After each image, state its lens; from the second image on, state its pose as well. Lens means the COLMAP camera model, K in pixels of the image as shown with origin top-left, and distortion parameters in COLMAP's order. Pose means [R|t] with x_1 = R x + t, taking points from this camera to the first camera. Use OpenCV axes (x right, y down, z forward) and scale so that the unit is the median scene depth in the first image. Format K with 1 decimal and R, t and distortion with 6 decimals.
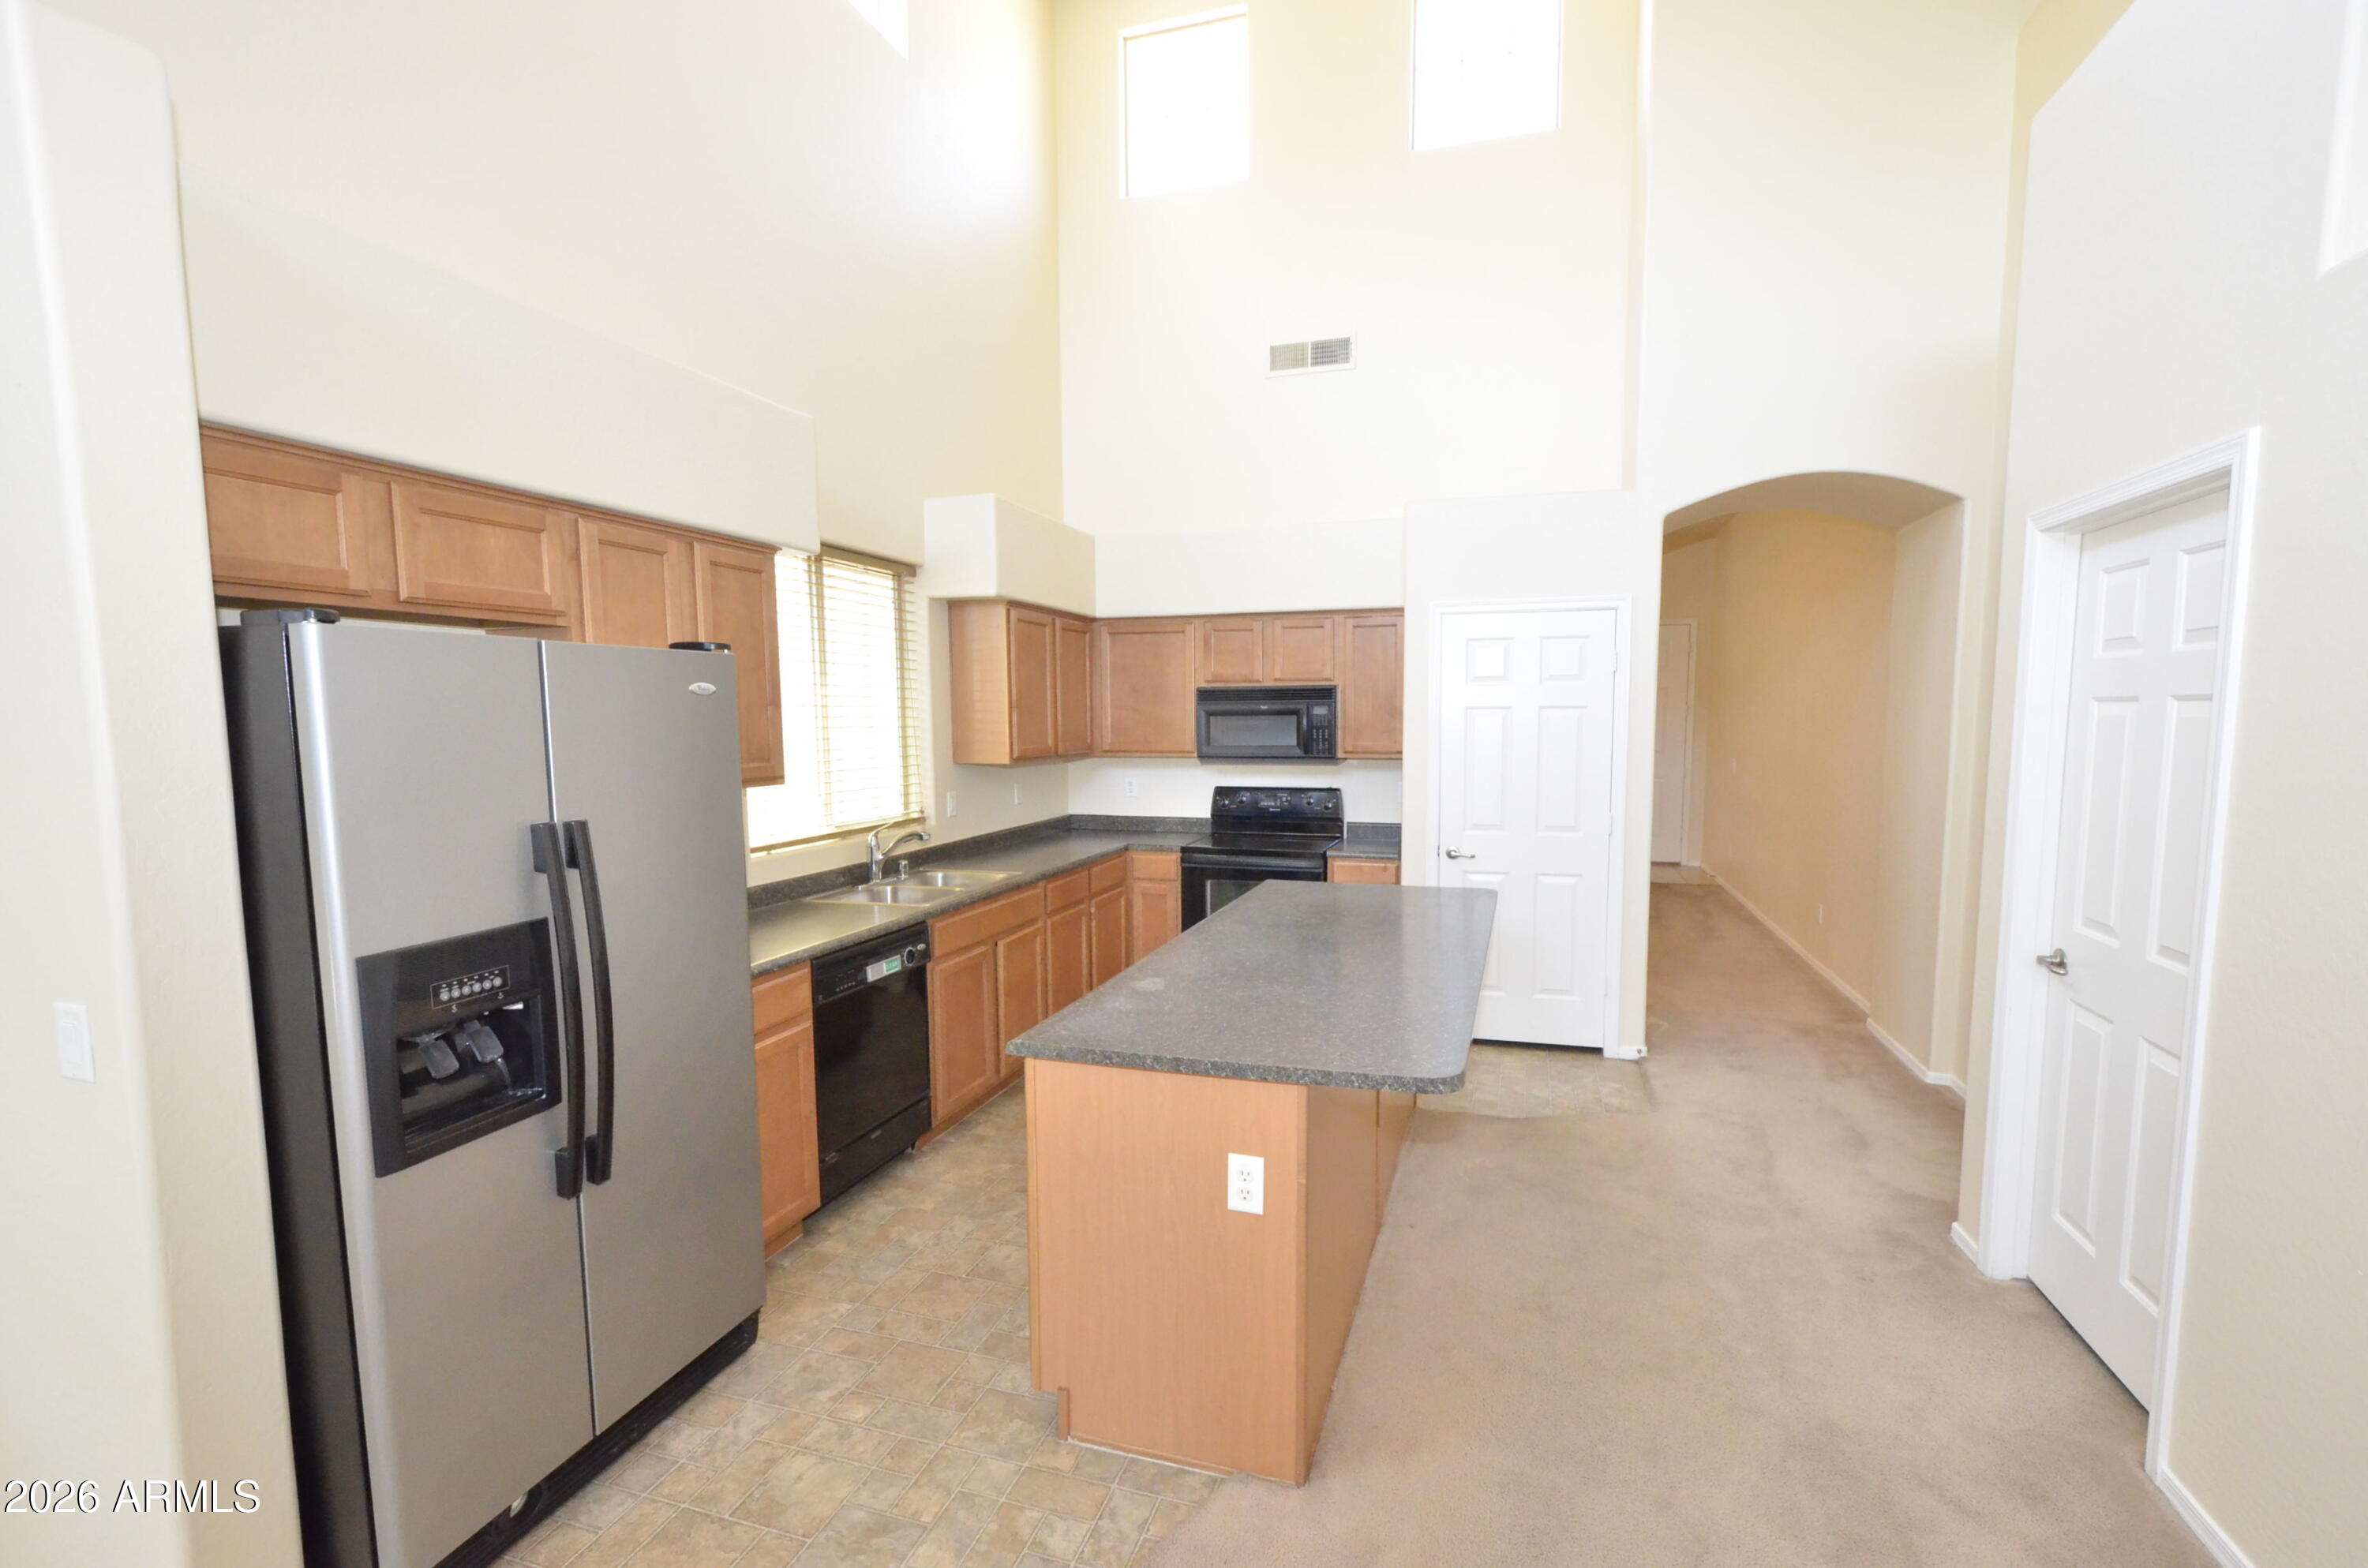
lens RADIAL K [[1008.5, 0, 1229.0], [0, 1008.5, 820.6], [0, 0, 1]] dist [0.000650, -0.000073]
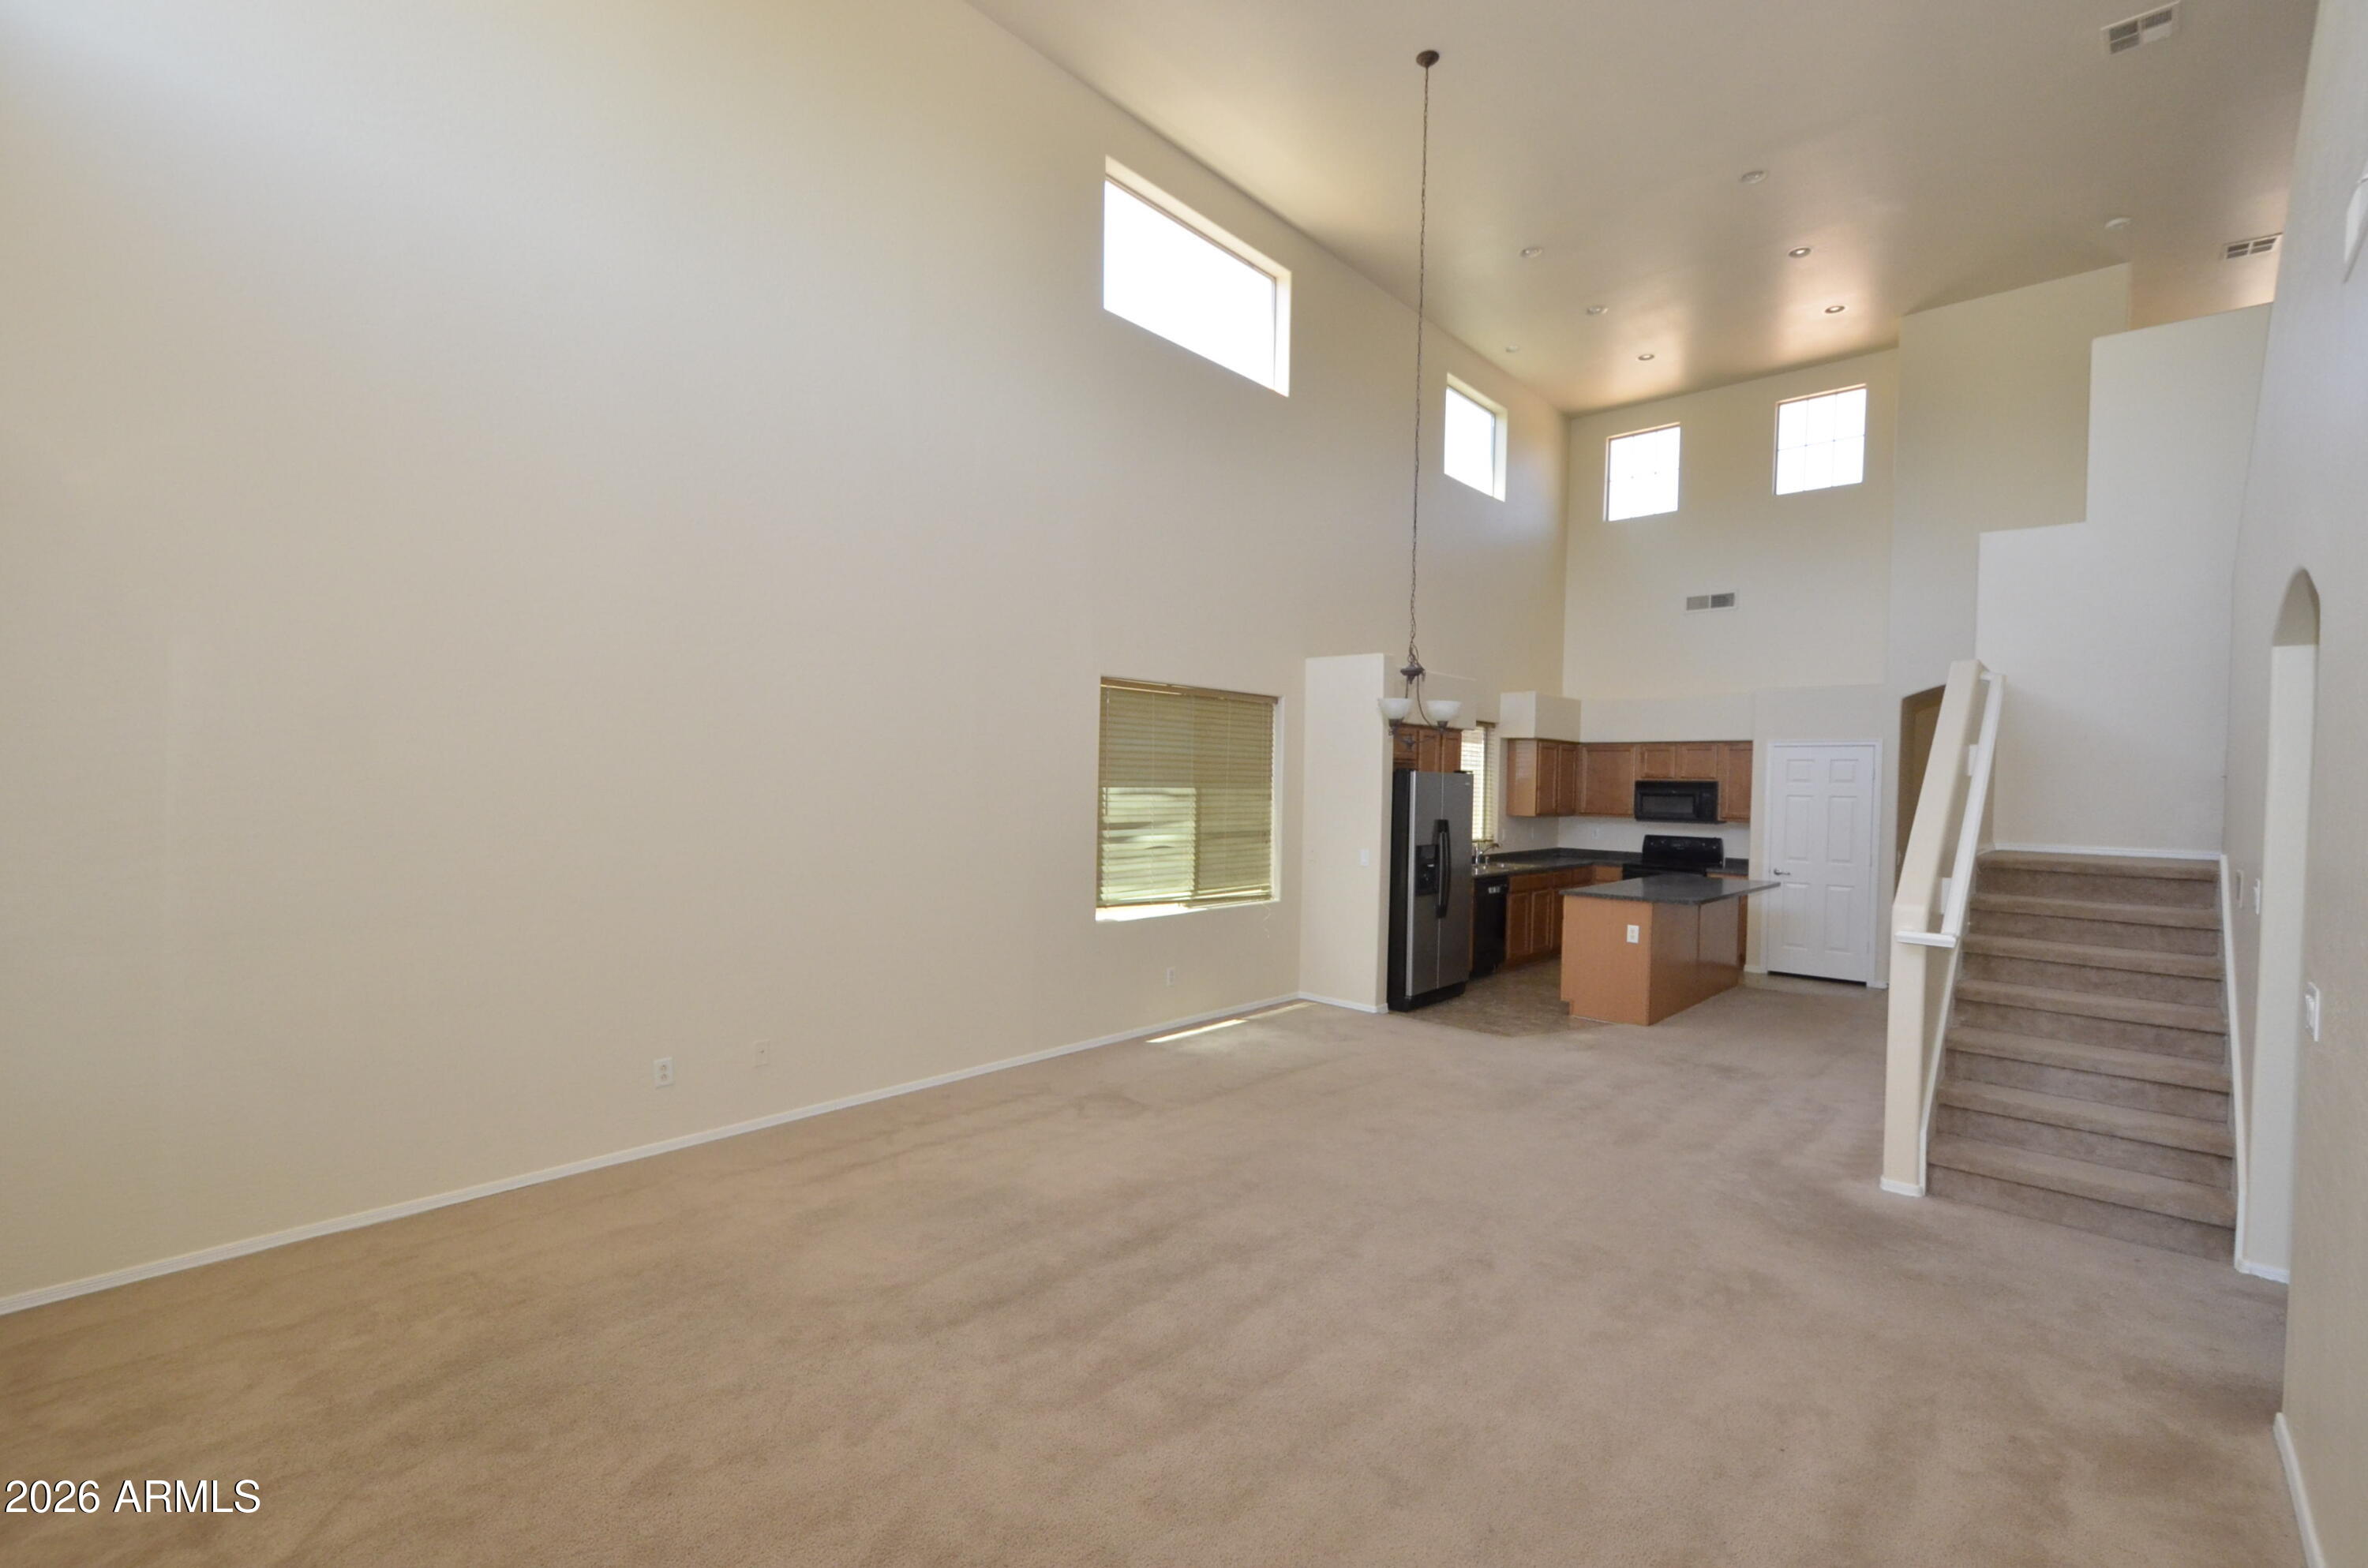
lens RADIAL K [[1028.2, 0, 1201.7], [0, 1028.2, 805.3], [0, 0, 1]] dist [0.003367, -0.000256]
pose [[0.898227, 0.031653, -0.438390, 0.088131], [-0.069444, 0.995096, -0.070438, 0.110470], [0.434010, 0.093713, 0.896021, -1.123177]]
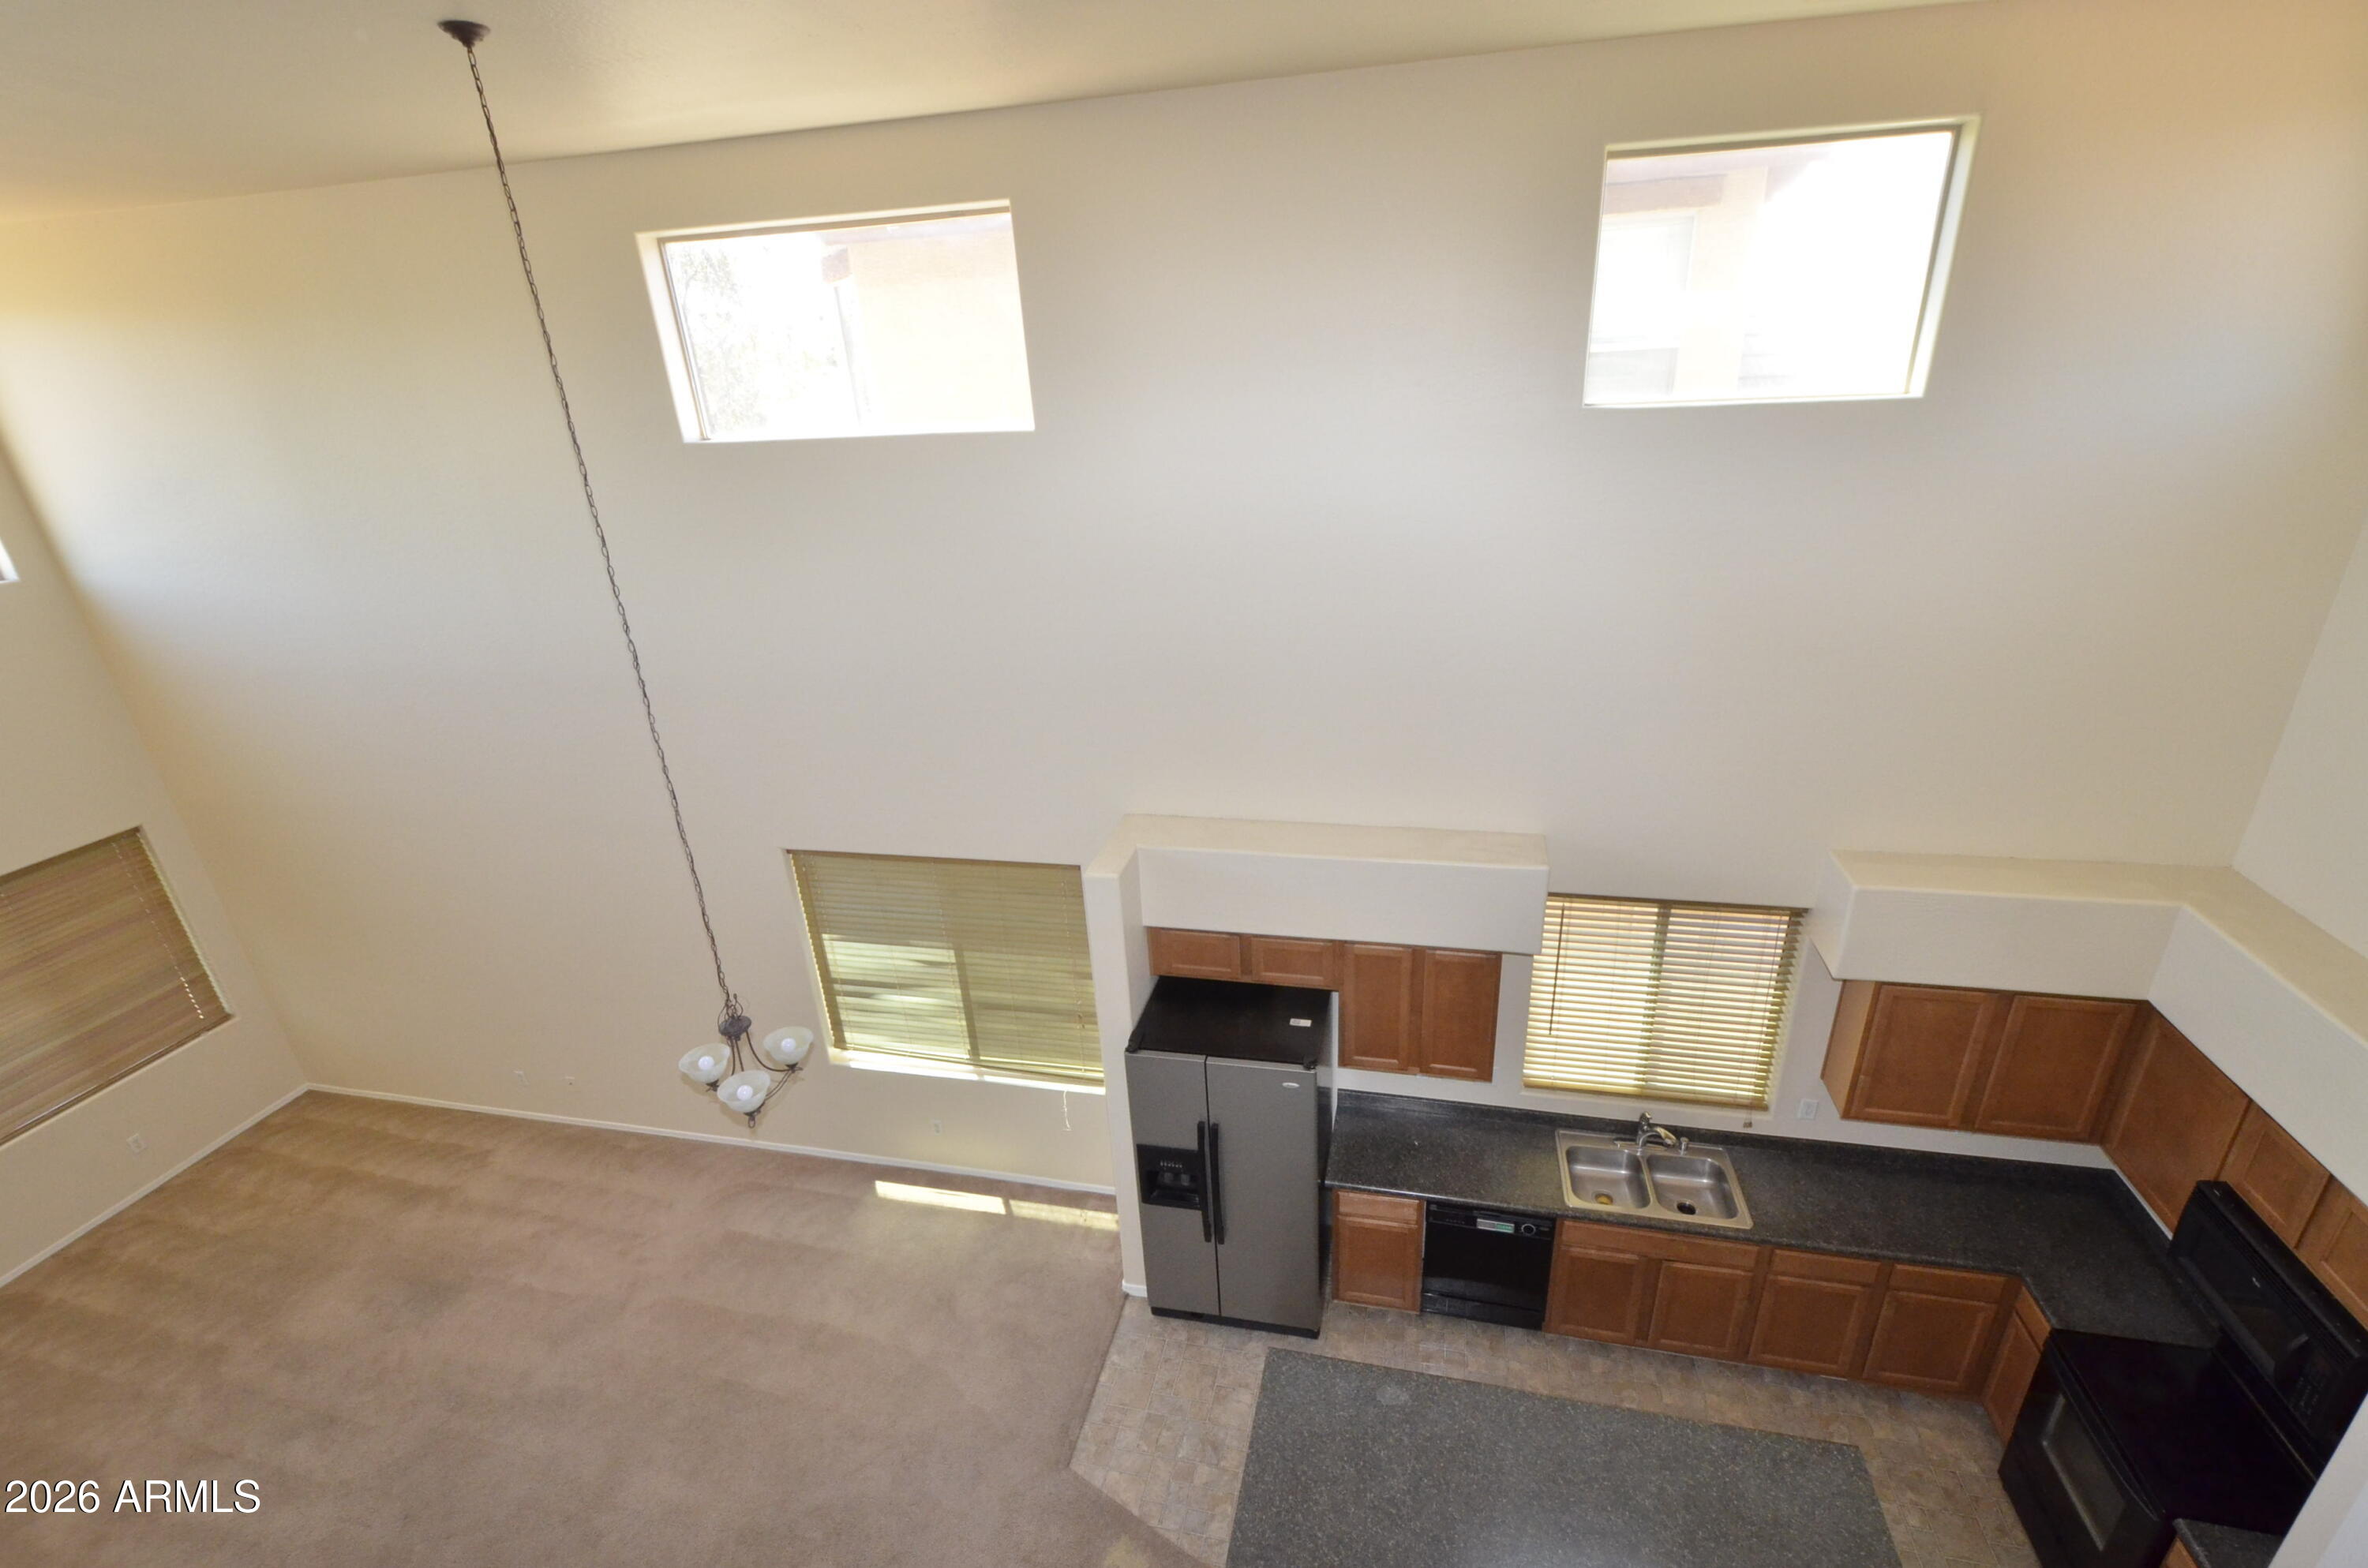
lens RADIAL K [[1055.5, 0, 1184.0], [0, 1055.5, 784.0], [0, 0, 1]] dist [0.007263, 0.000283]
pose [[0.049354, 0.382353, -0.922697, 0.538675], [-0.049705, 0.923619, 0.380076, -0.669650], [0.997544, 0.027104, 0.064589, 0.286207]]
